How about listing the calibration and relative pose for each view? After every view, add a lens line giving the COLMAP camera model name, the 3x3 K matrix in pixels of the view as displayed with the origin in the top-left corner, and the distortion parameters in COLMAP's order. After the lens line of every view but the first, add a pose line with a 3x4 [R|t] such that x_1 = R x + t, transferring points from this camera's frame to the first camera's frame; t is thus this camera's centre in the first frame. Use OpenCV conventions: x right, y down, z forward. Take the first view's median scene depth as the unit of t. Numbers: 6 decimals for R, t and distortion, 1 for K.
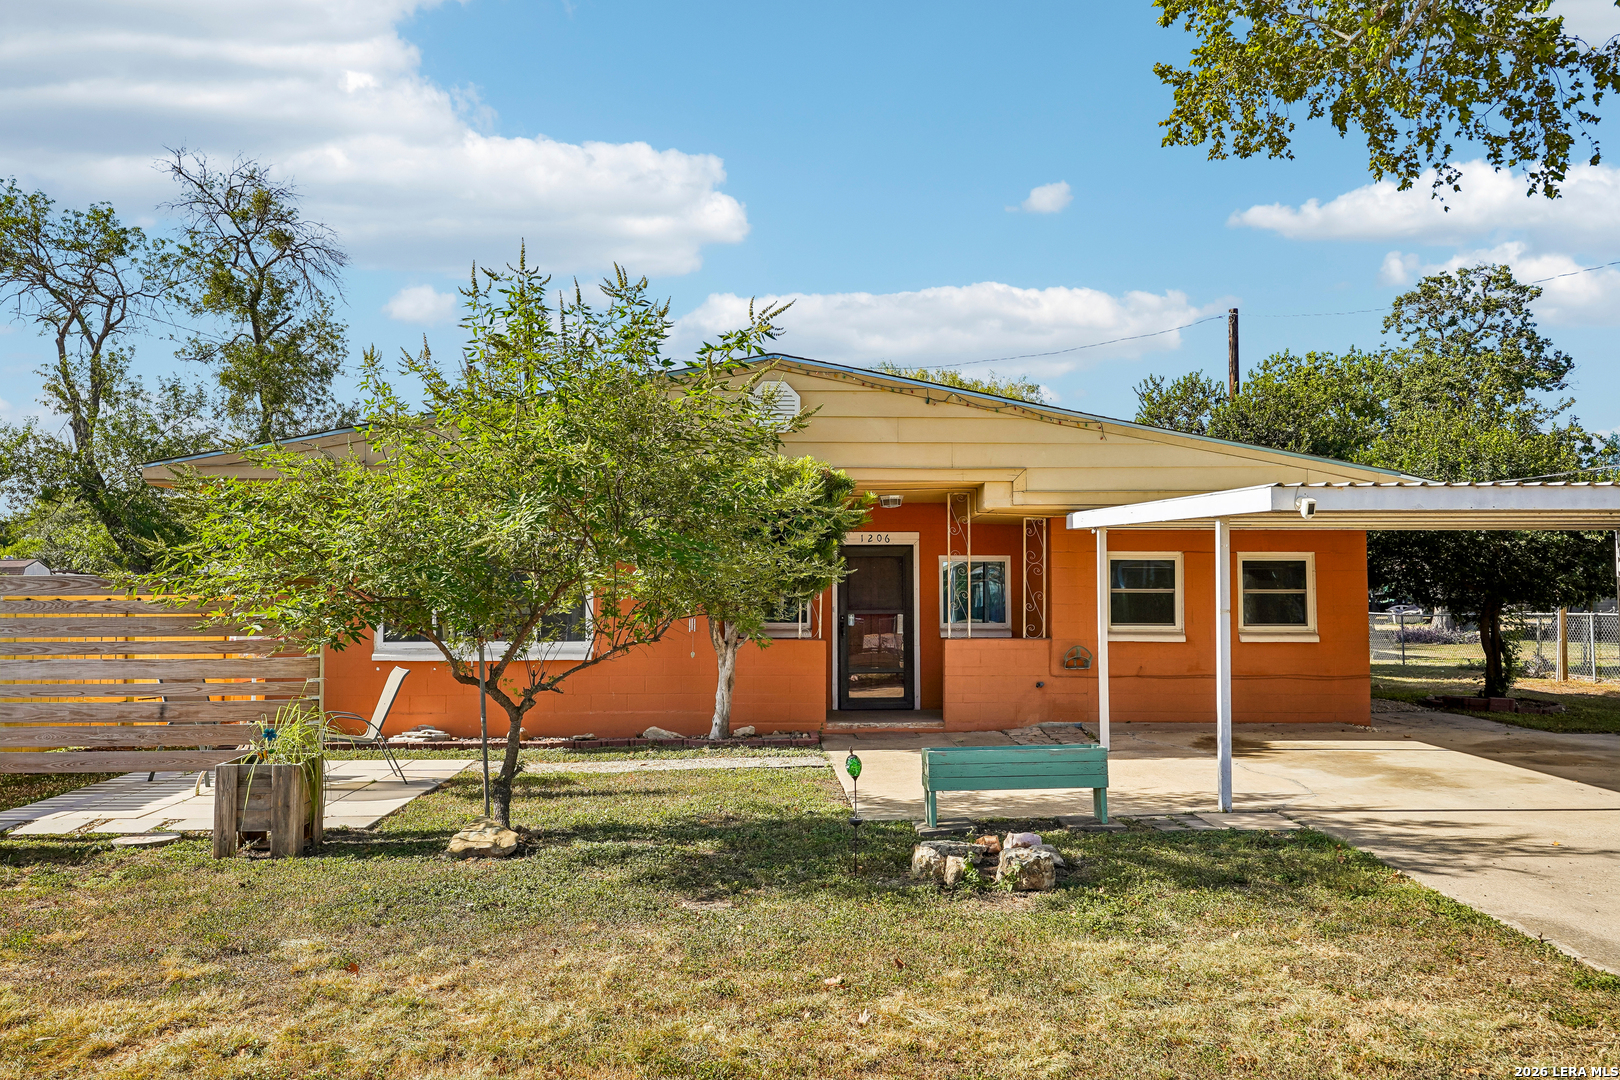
lens RADIAL K [[1224.2, 0, 807.3], [0, 1224.2, 543.7], [0, 0, 1]] dist [-0.000811, 0.007689]
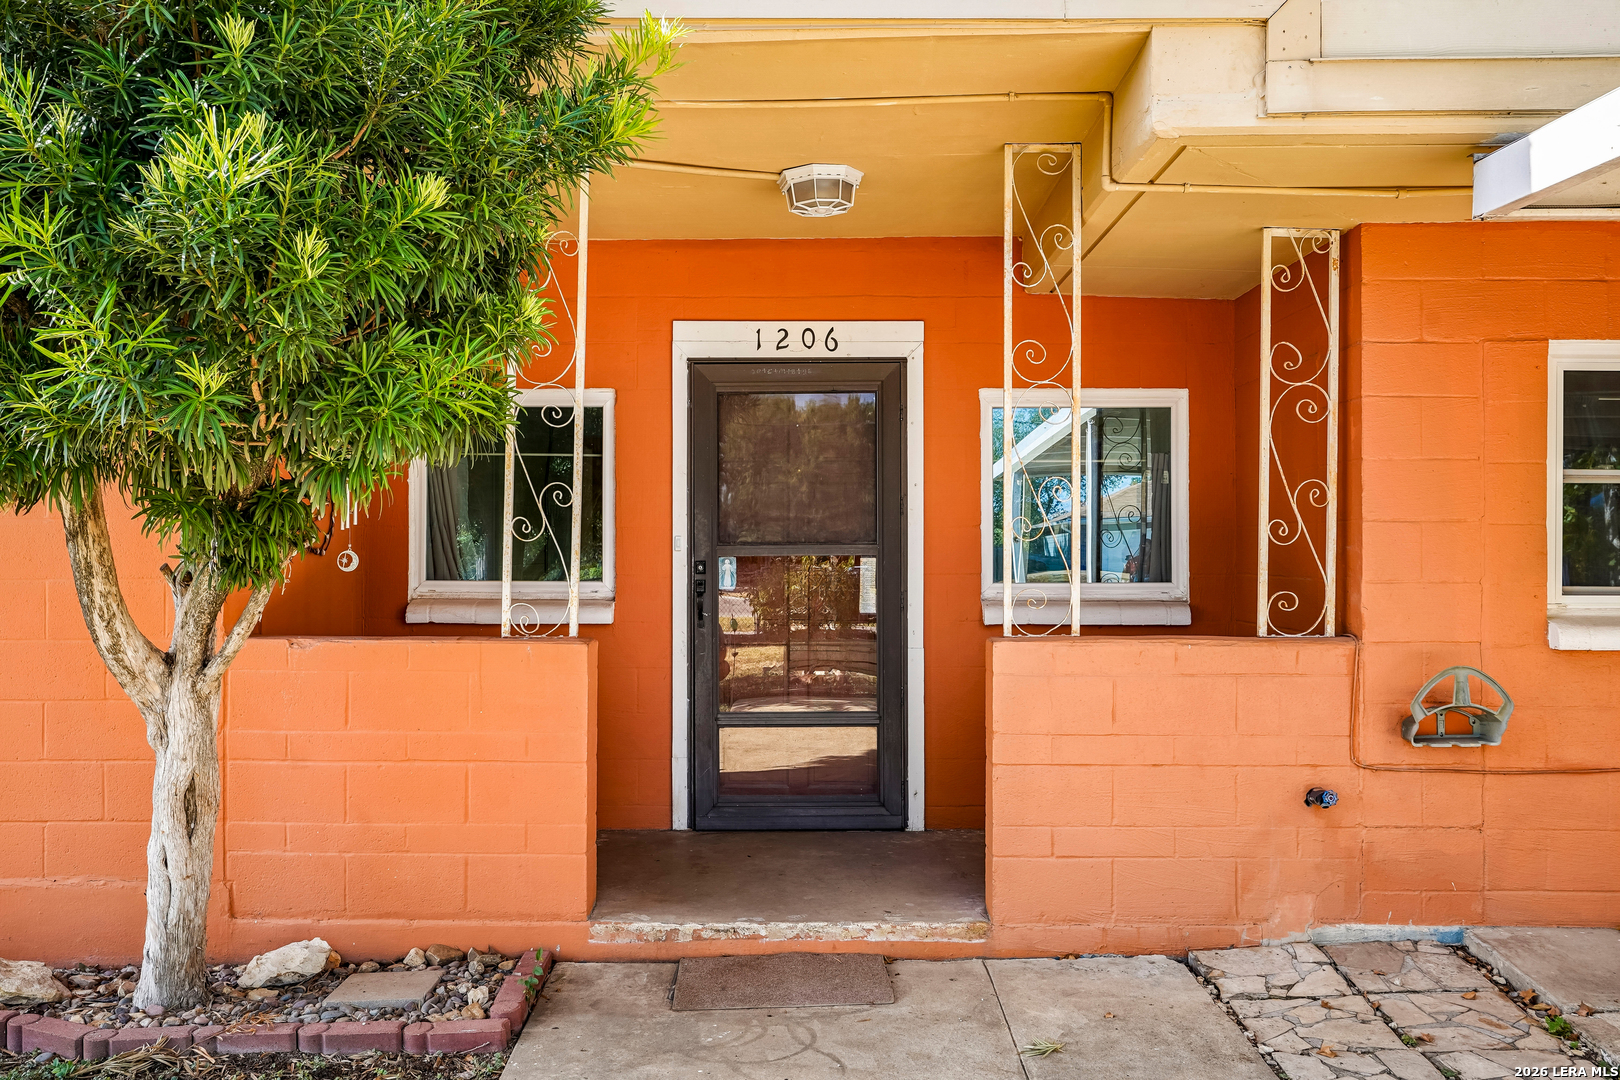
lens RADIAL K [[1370.4, 0, 800.2], [0, 1370.4, 544.1], [0, 0, 1]] dist [0.000477, -0.001954]
pose [[0.999148, 0.001187, -0.041263, 0.075175], [0.000548, 0.999117, 0.041999, 0.038715], [0.041276, -0.041986, 0.998265, 0.631167]]
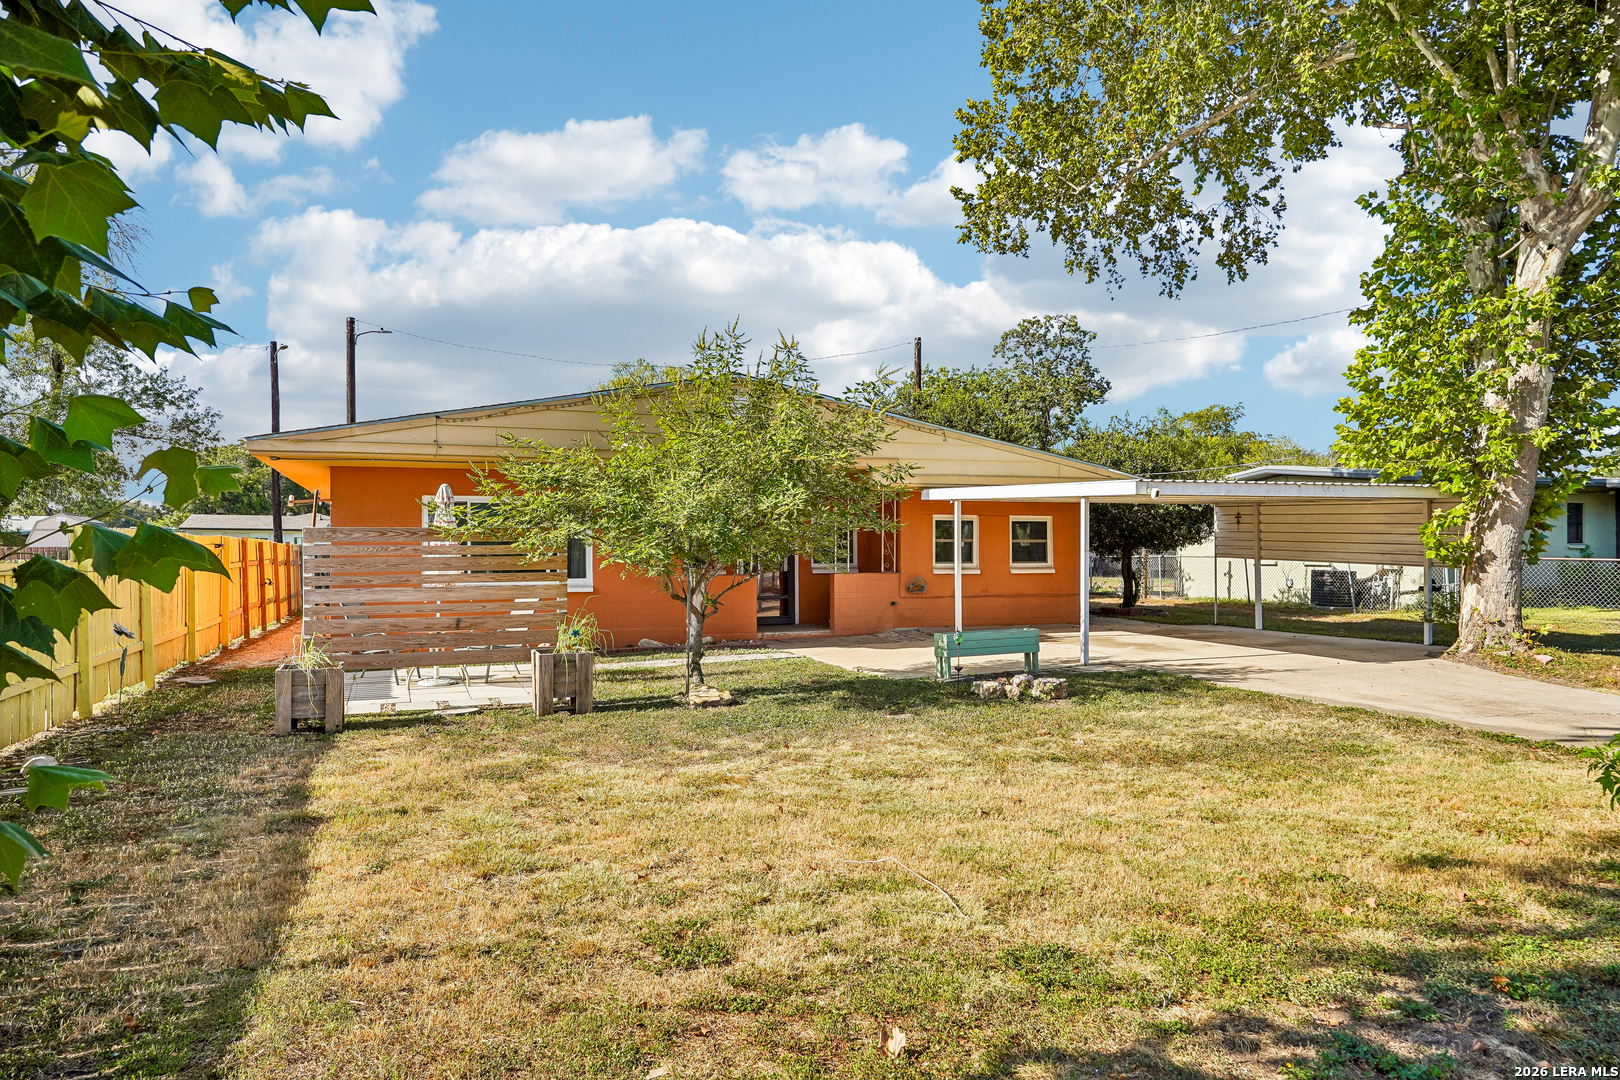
lens RADIAL K [[1058.4, 0, 810.0], [0, 1058.4, 540.0], [0, 0, 1]] dist [-0.007798, -0.001505]
pose [[0.943207, -0.000291, 0.332206, -0.314740], [-0.010892, 0.999435, 0.031800, -0.002226], [-0.332028, -0.033613, 0.942671, -0.170124]]
